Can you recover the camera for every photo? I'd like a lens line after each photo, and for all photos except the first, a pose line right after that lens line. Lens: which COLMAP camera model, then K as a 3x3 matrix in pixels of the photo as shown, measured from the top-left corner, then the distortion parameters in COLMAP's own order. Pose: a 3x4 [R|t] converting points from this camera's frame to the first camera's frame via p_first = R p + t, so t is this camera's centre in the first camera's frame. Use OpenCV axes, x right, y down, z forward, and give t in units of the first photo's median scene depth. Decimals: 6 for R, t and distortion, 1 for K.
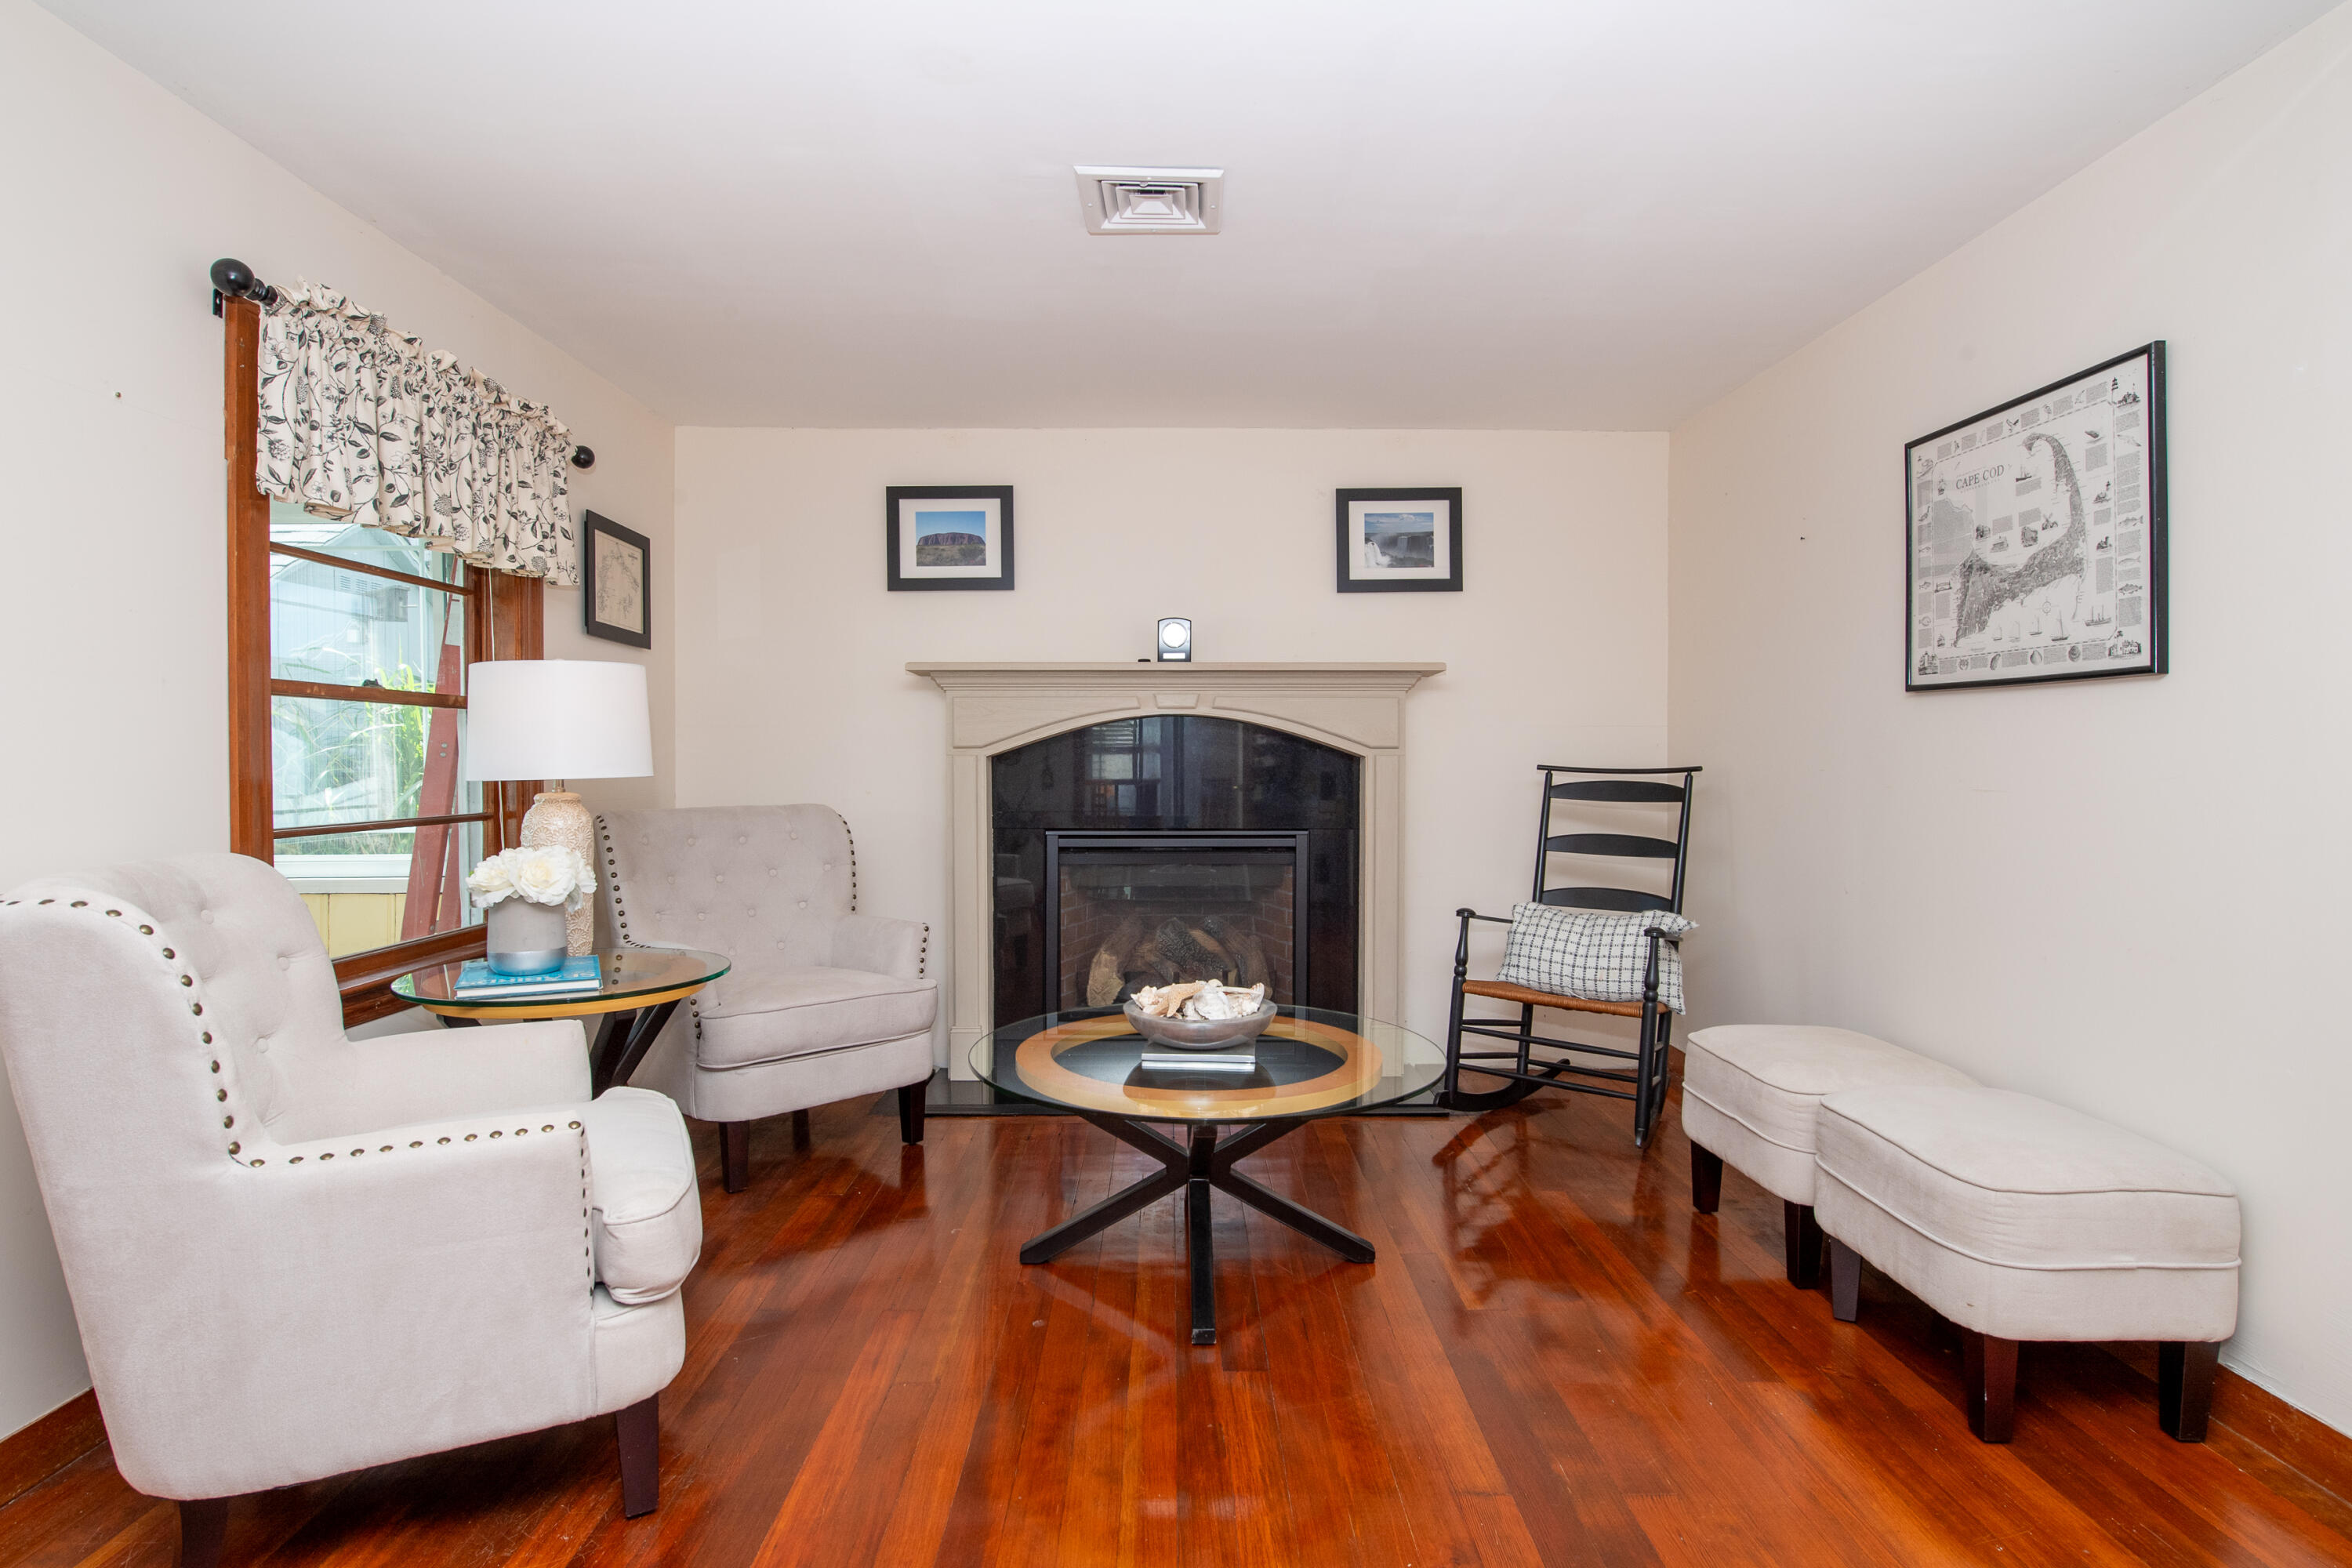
lens RADIAL K [[1248.6, 0, 1183.7], [0, 1248.6, 785.0], [0, 0, 1]] dist [-0.002081, -0.003492]
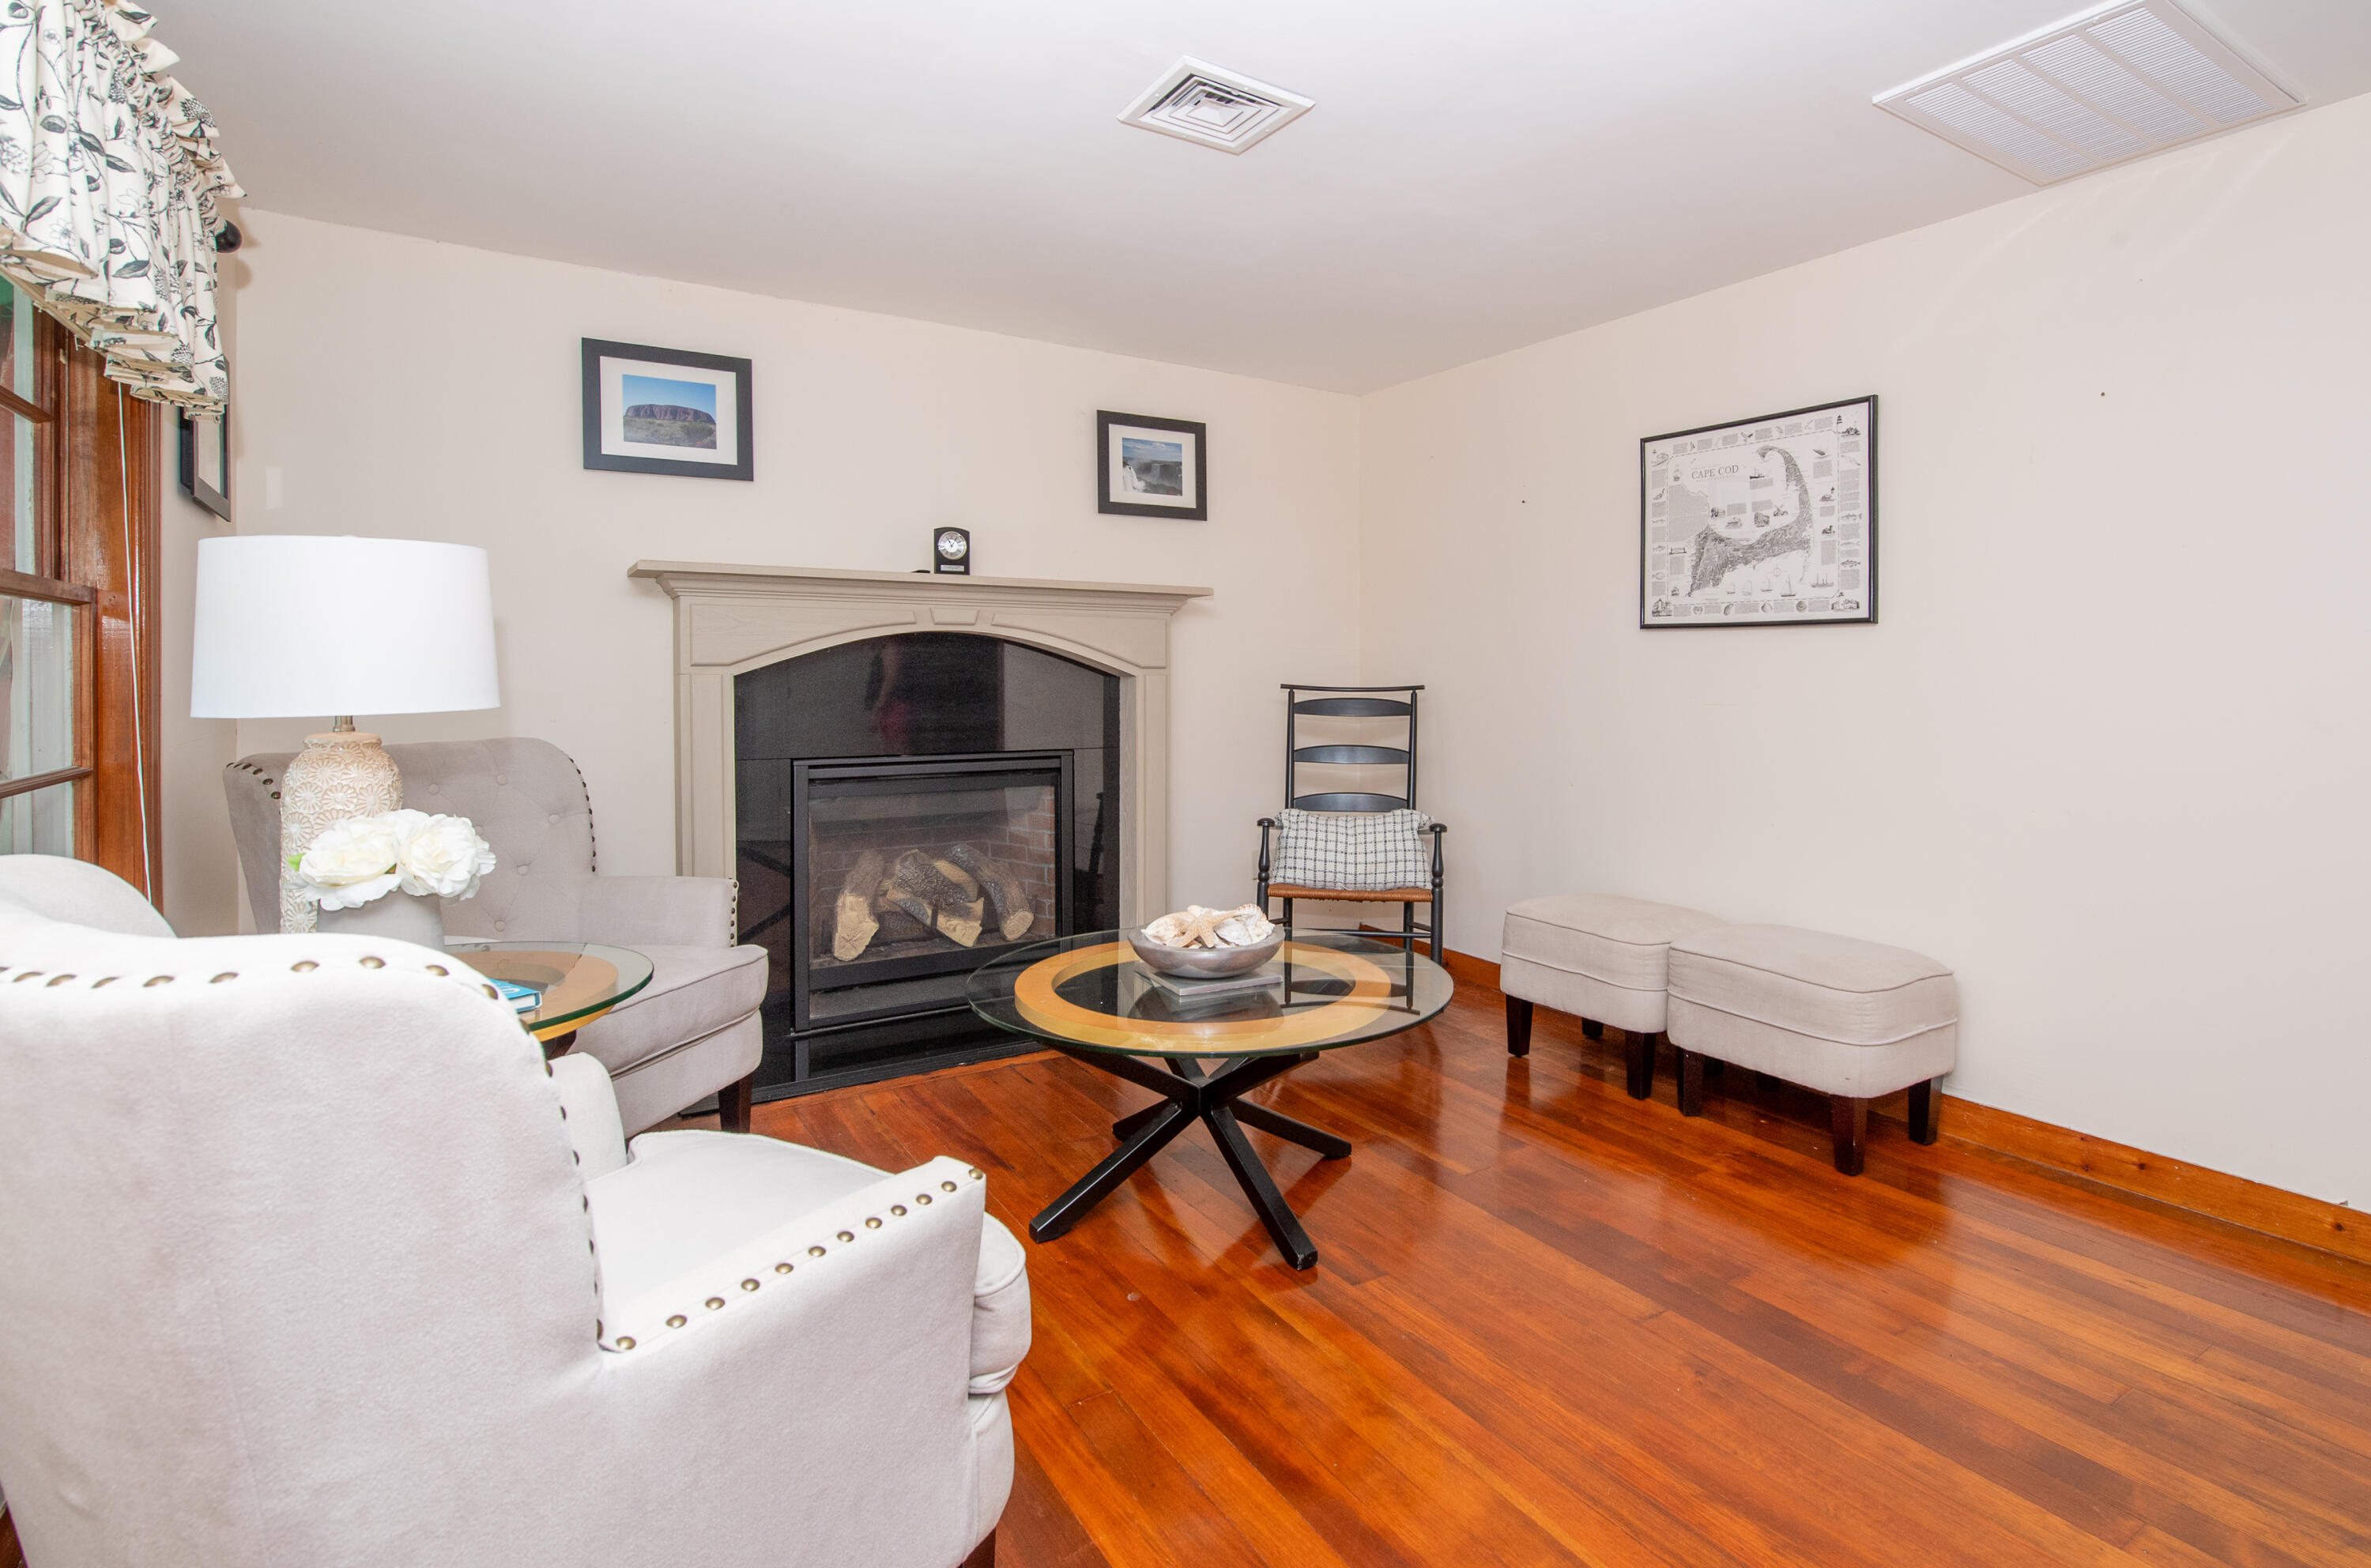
lens RADIAL K [[1197.9, 0, 1291.6], [0, 1197.9, 695.7], [0, 0, 1]] dist [-0.005120, -0.003455]
pose [[0.829446, -0.008665, 0.558520, -0.333509], [0.009527, 0.999954, 0.001366, -0.007966], [-0.558506, 0.004188, 0.829490, 0.131580]]
